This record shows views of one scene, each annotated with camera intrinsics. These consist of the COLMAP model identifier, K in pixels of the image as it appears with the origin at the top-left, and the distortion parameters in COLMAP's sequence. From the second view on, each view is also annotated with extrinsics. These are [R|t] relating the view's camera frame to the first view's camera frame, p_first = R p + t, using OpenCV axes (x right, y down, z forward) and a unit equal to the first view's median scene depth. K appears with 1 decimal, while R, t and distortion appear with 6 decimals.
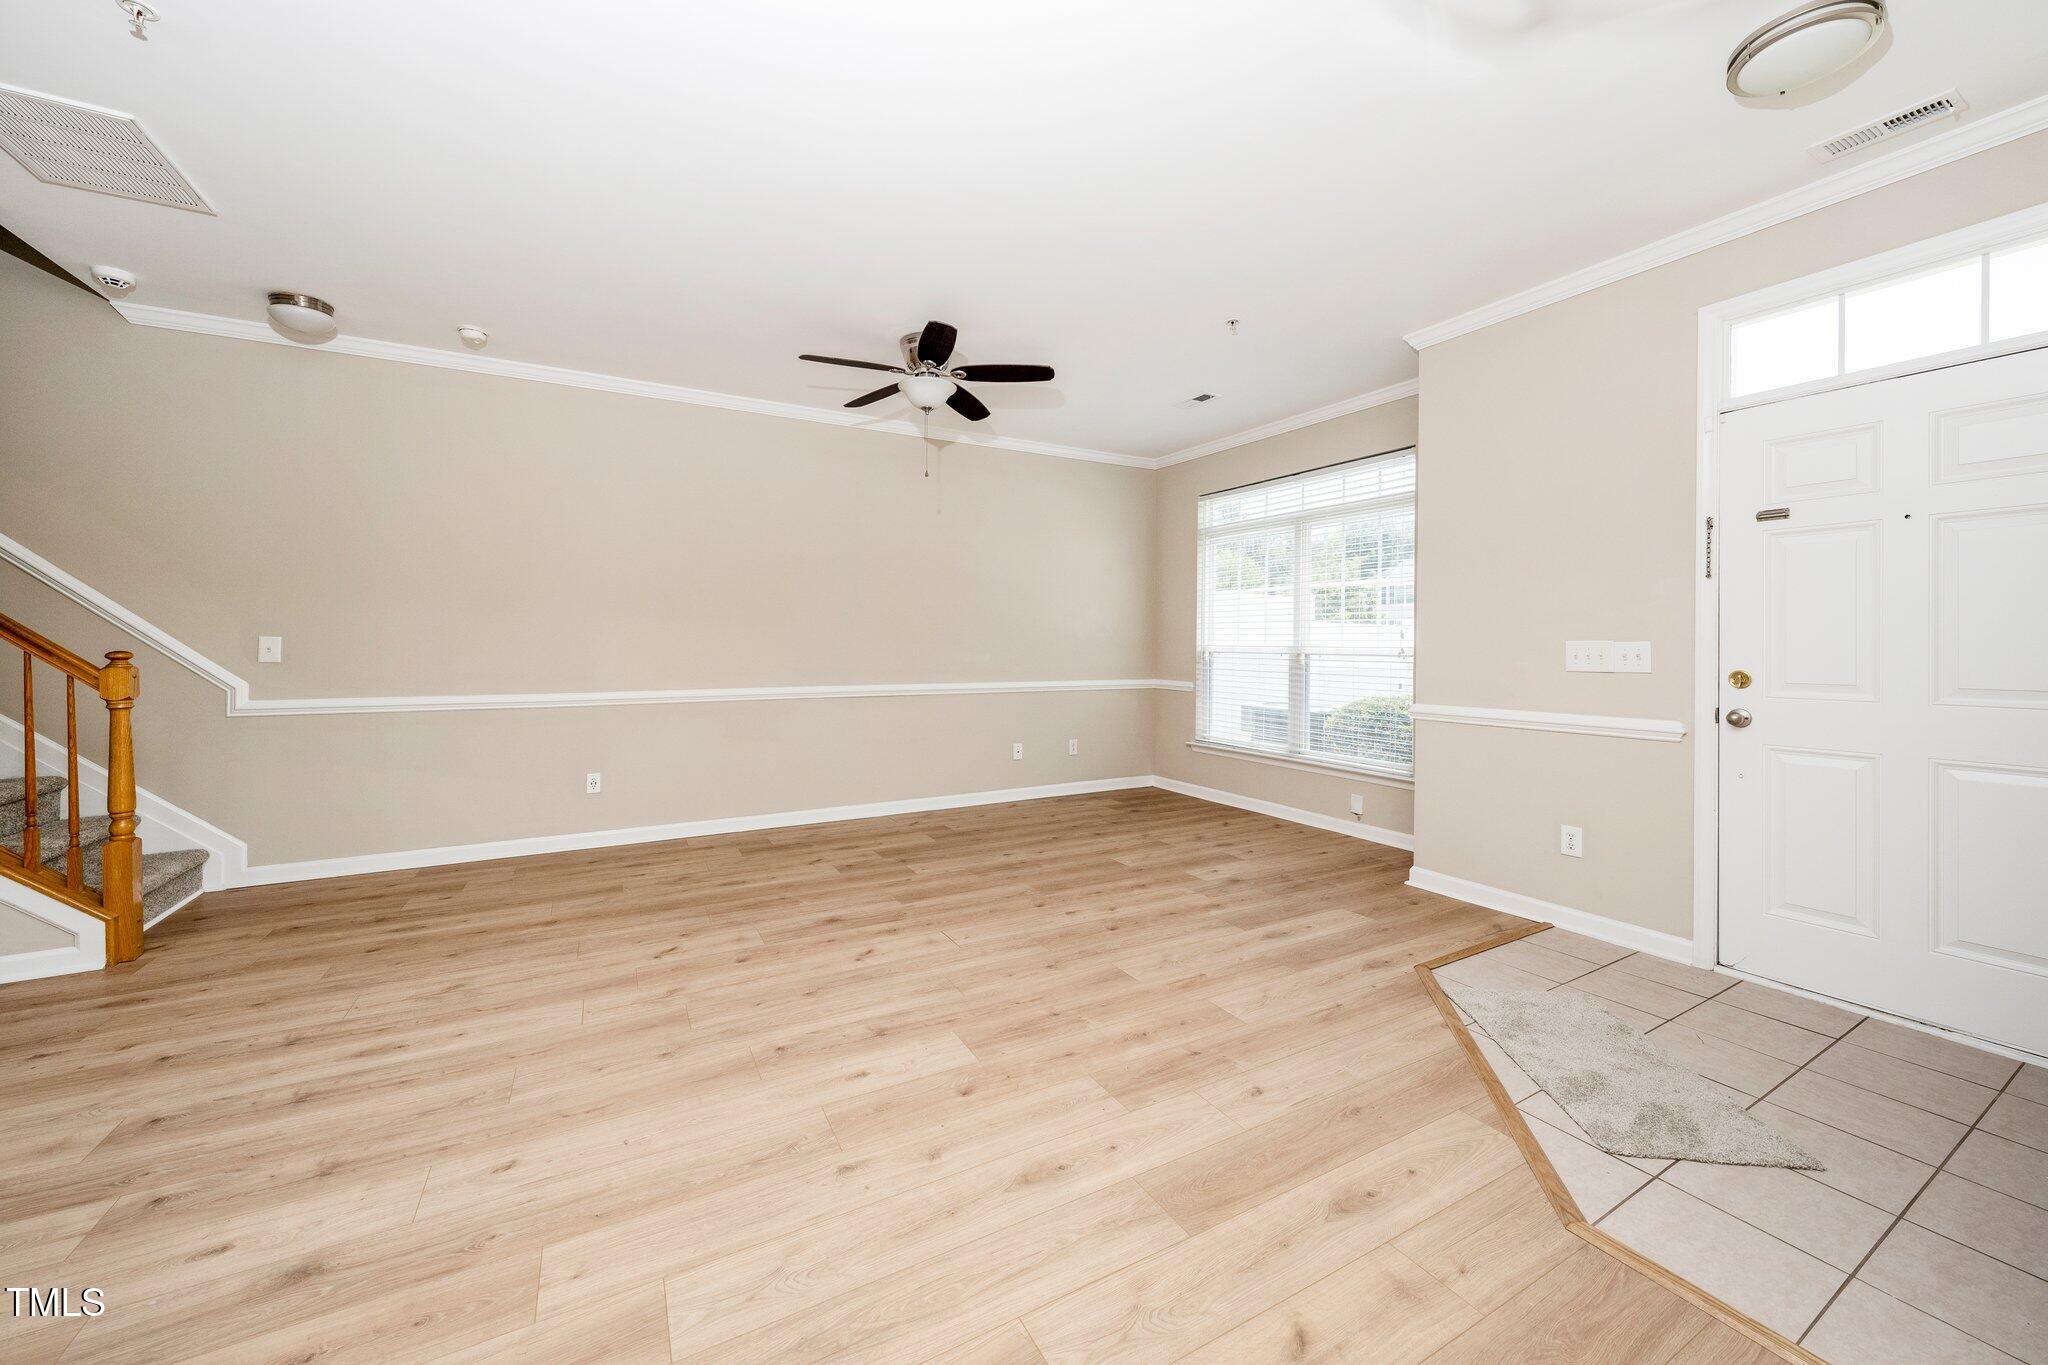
lens RADIAL K [[758.8, 0, 1002.8], [0, 758.8, 636.2], [0, 0, 1]] dist [-0.000654, 0.000204]
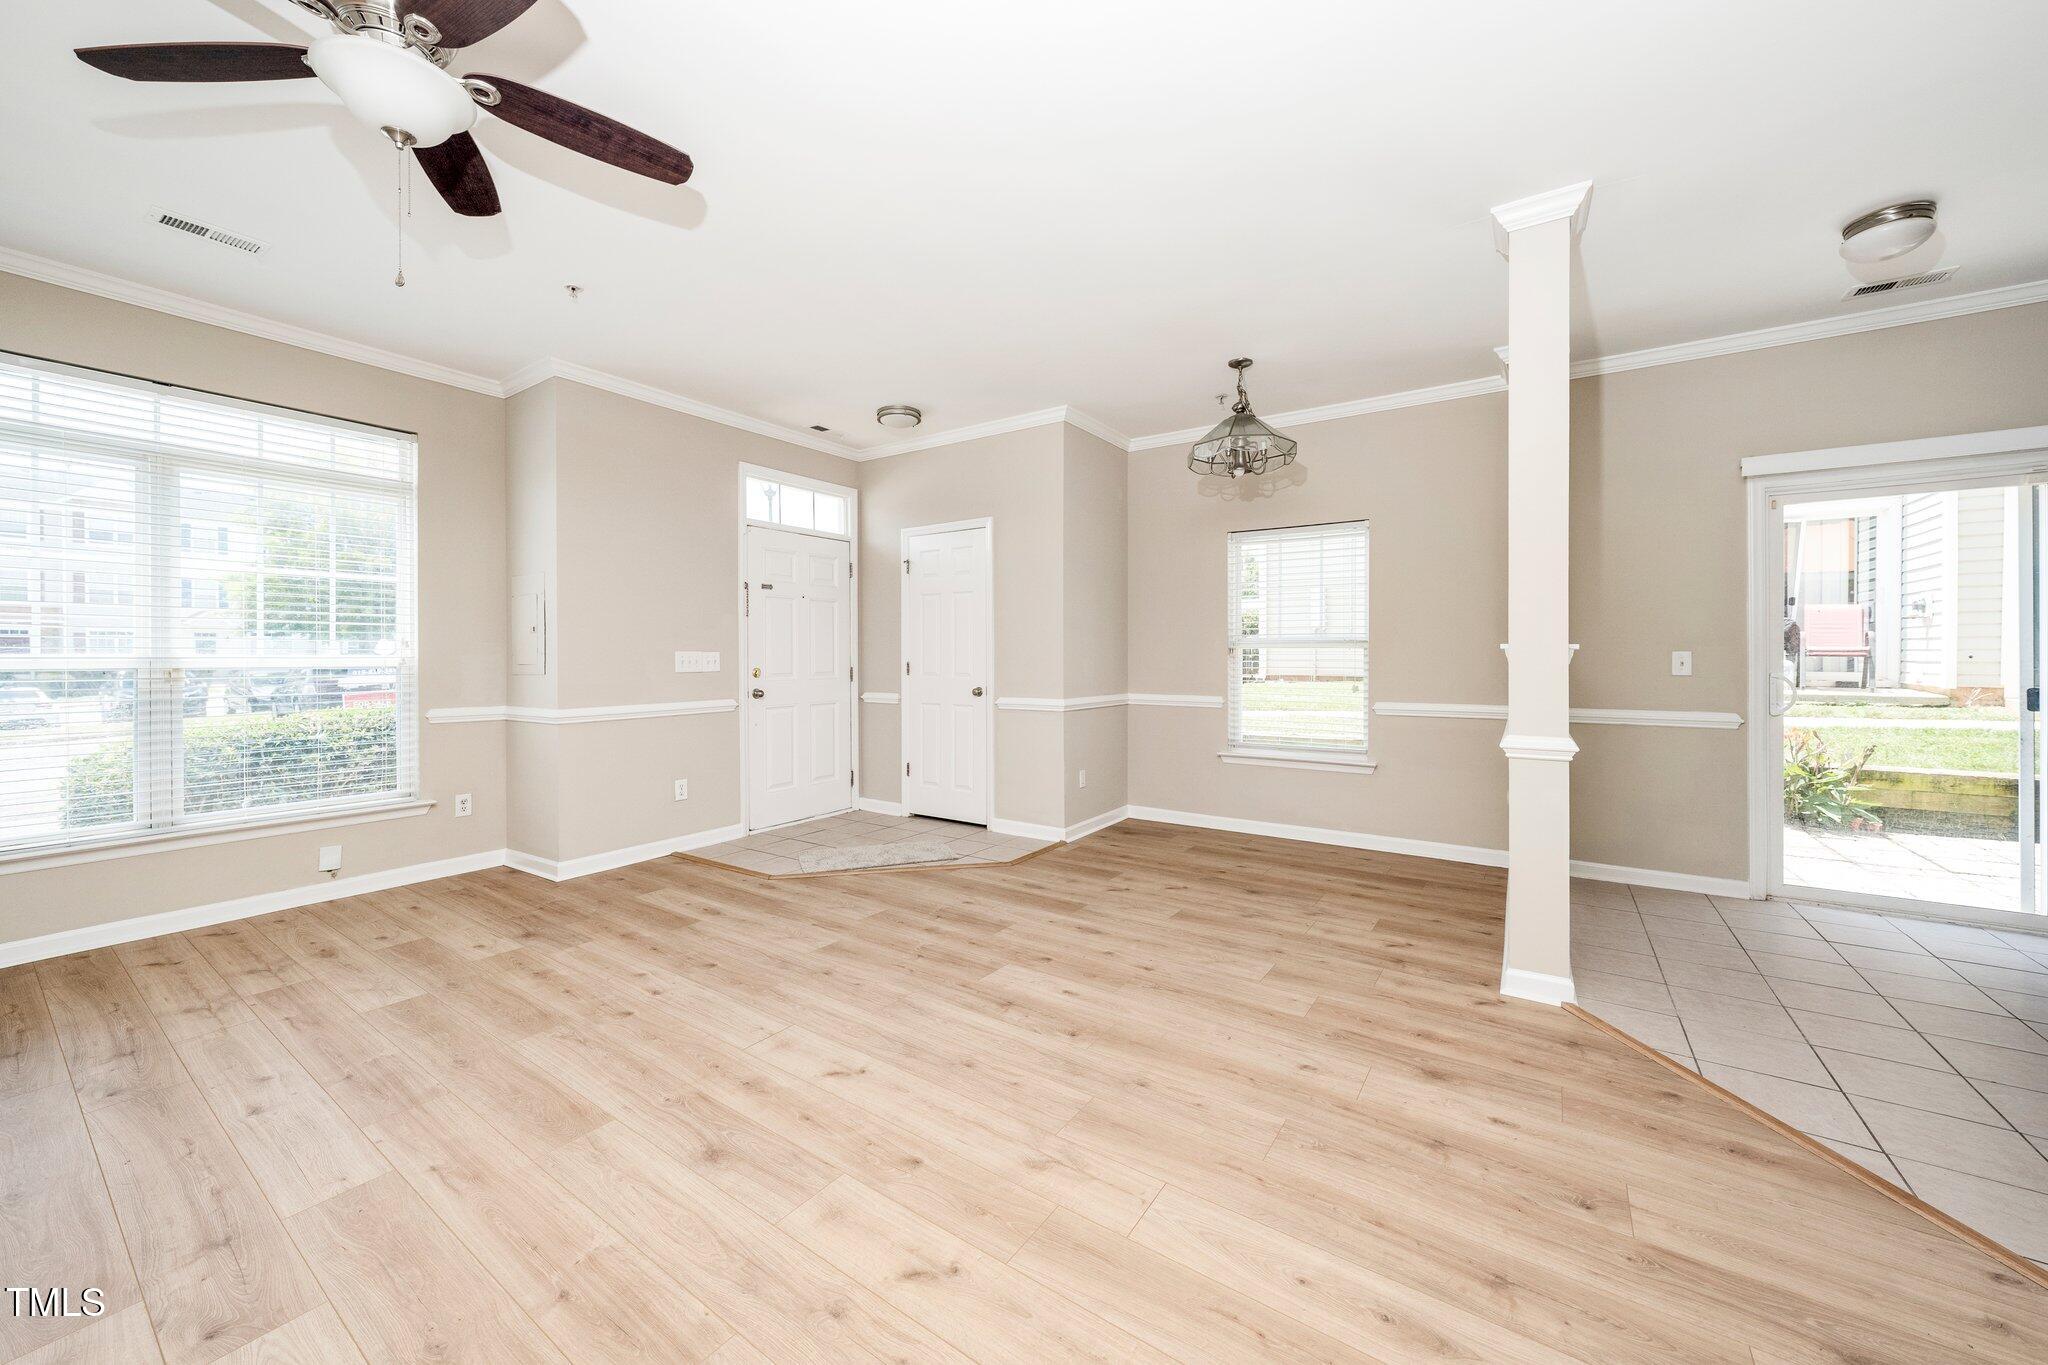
lens RADIAL K [[758.8, 0, 1037.0], [0, 758.8, 657.4], [0, 0, 1]] dist [-0.000654, 0.000204]
pose [[-0.470190, -0.004883, 0.882552, -0.918584], [-0.009958, 0.999950, 0.000227, 0.010964], [-0.882509, -0.008682, -0.470215, 1.179426]]
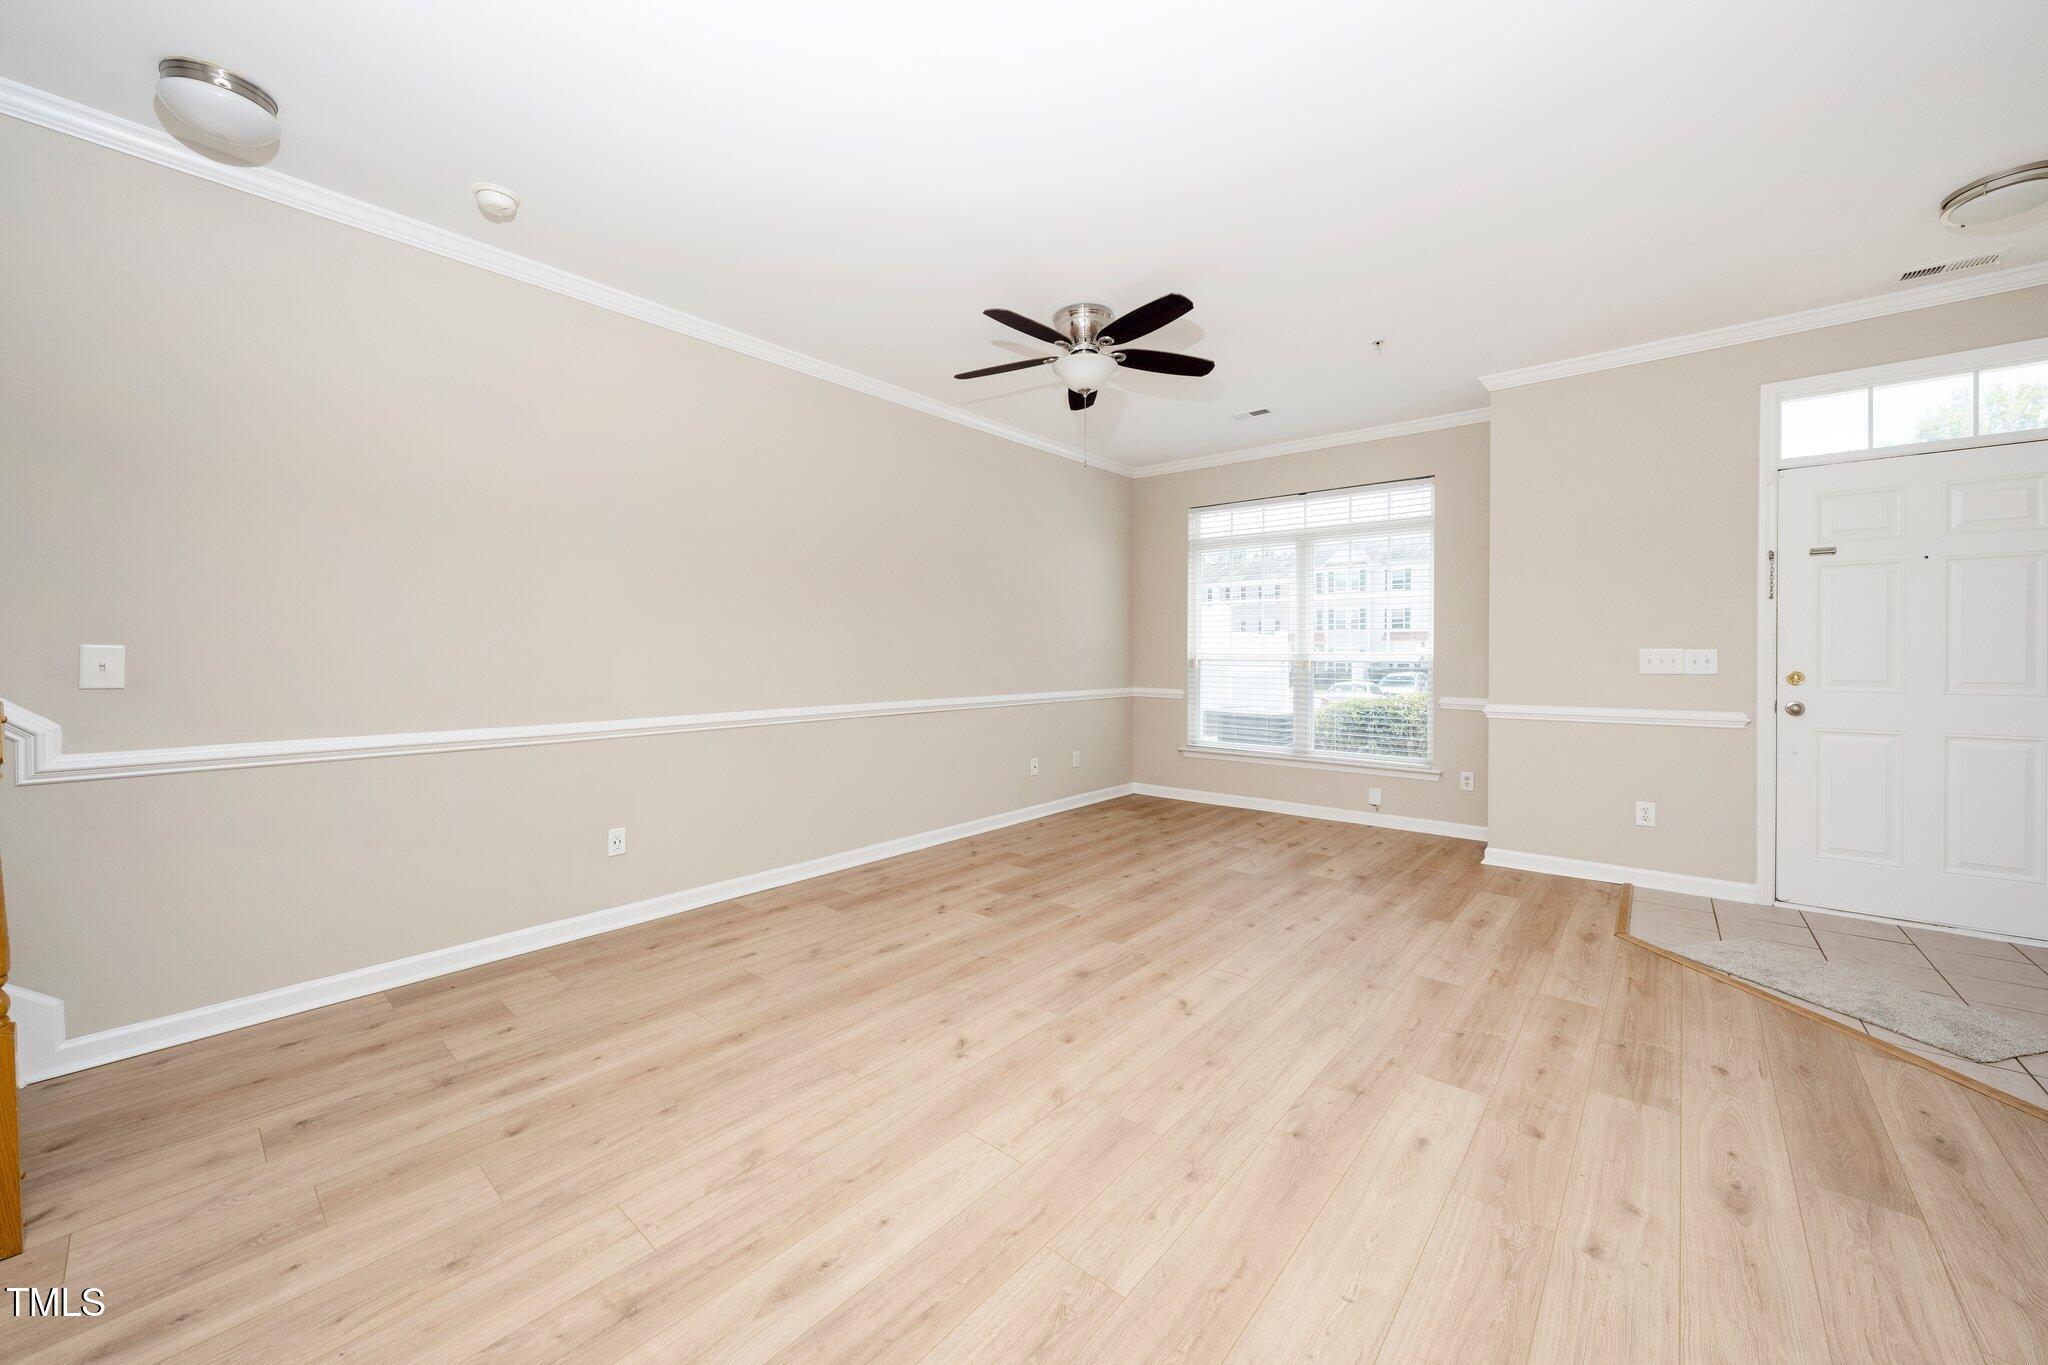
lens RADIAL K [[758.8, 0, 1022.4], [0, 758.8, 656.6], [0, 0, 1]] dist [-0.000654, 0.000204]
pose [[0.932912, -0.004769, 0.360073, -0.667431], [-0.000801, 0.999882, 0.015320, 0.001053], [-0.360103, -0.014580, 0.932798, 0.252838]]
